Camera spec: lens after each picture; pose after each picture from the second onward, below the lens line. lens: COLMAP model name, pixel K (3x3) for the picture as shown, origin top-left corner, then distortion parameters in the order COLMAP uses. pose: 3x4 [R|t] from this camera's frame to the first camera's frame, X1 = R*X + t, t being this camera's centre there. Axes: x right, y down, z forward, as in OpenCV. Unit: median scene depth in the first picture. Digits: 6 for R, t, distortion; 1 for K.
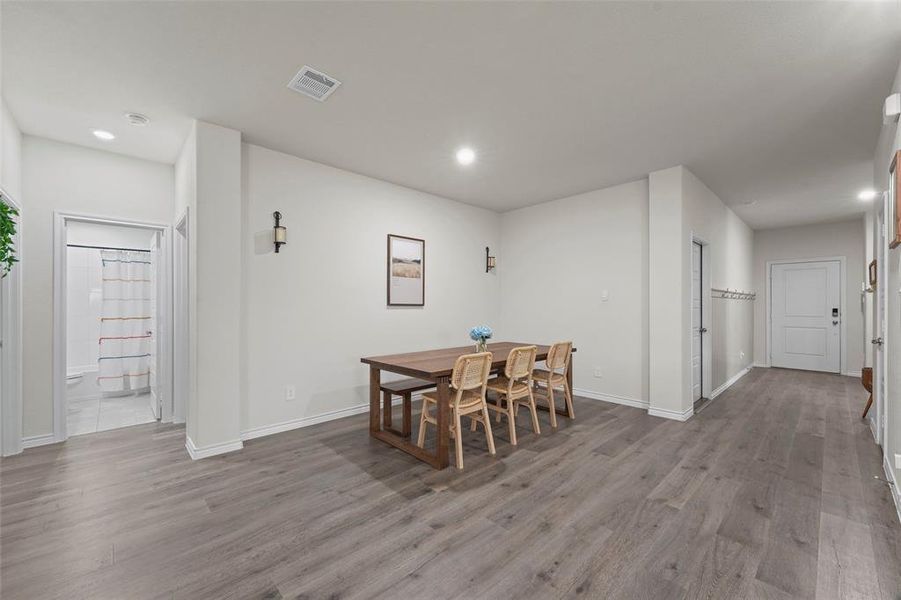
lens RADIAL K [[356.8, 0, 444.0], [0, 356.8, 303.4], [0, 0, 1]] dist [0.010635, -0.003071]
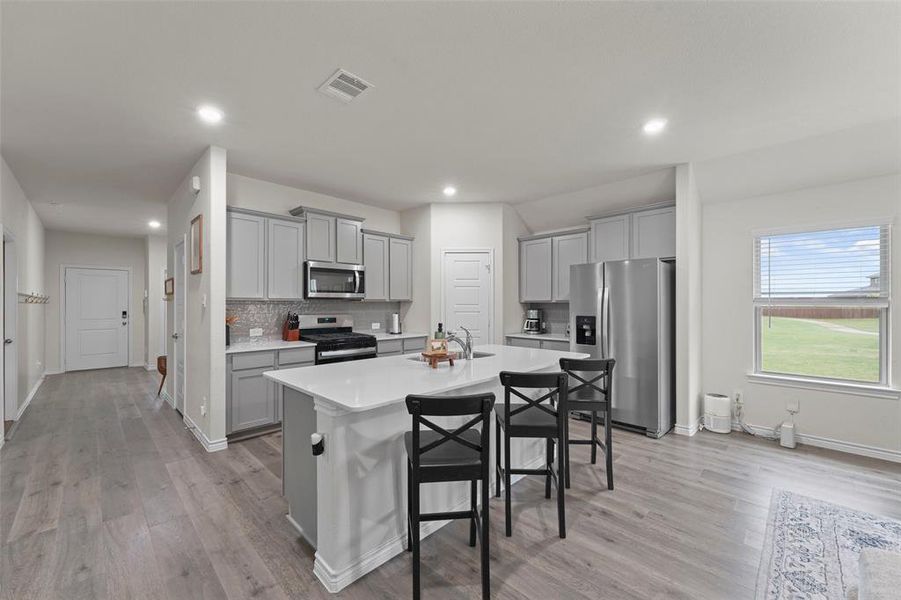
lens RADIAL K [[356.8, 0, 445.8], [0, 356.8, 304.0], [0, 0, 1]] dist [0.010635, -0.003071]
pose [[-0.035070, -0.000575, 0.999385, -0.179165], [-0.001653, 0.999999, 0.000518, -0.017562], [-0.999383, -0.001634, -0.035071, -0.009757]]
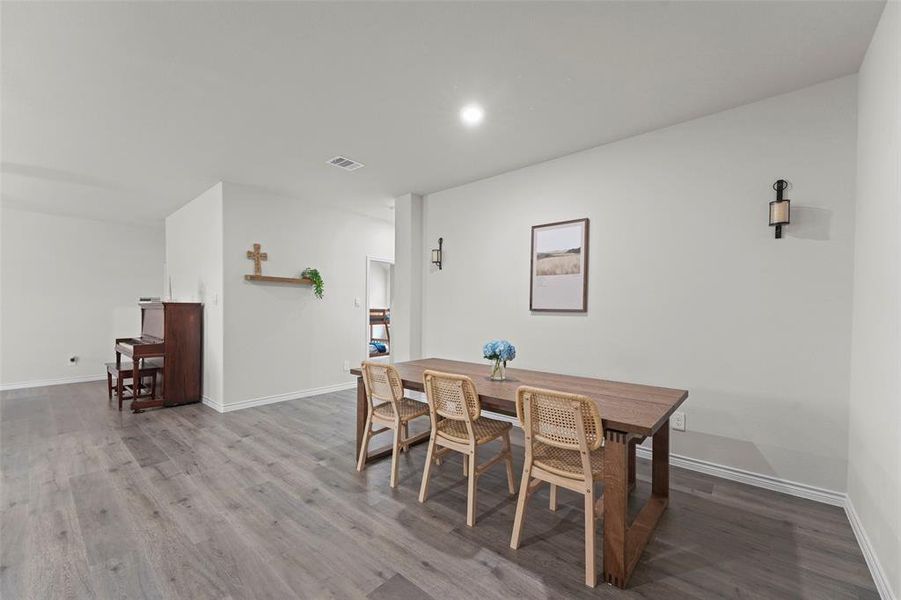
lens RADIAL K [[360.8, 0, 444.9], [0, 360.8, 314.0], [0, 0, 1]] dist [0.003299, -0.000092]
pose [[0.107481, 0.014066, -0.994108, 0.686243], [-0.000925, 0.999901, 0.014048, 0.001448], [0.994207, -0.000591, 0.107483, 0.714884]]
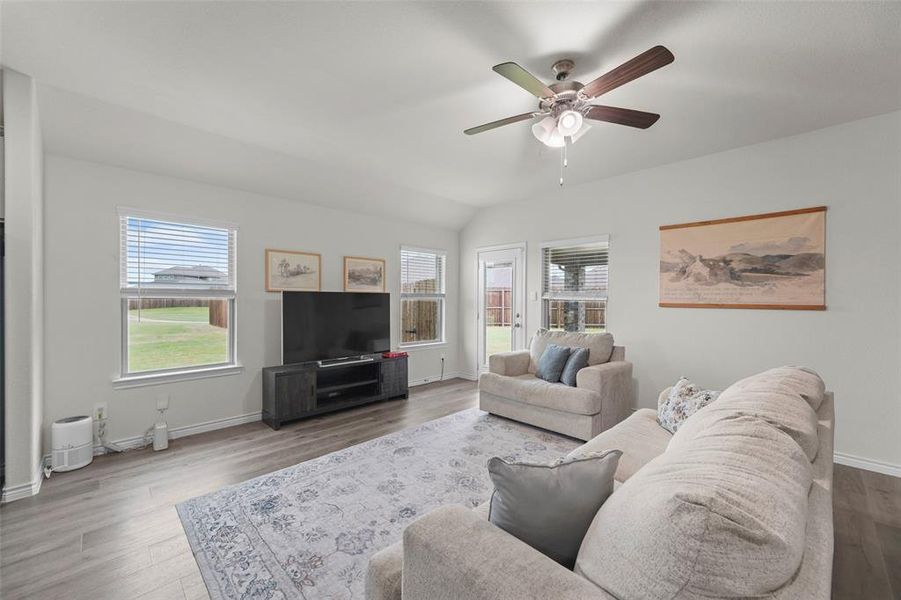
lens RADIAL K [[356.8, 0, 444.5], [0, 356.8, 300.0], [0, 0, 1]] dist [0.010635, -0.003071]
pose [[-0.999780, -0.007458, -0.019610, 0.019211], [-0.007488, 0.999971, 0.001500, -0.014571], [0.019599, 0.001646, -0.999807, -0.044808]]
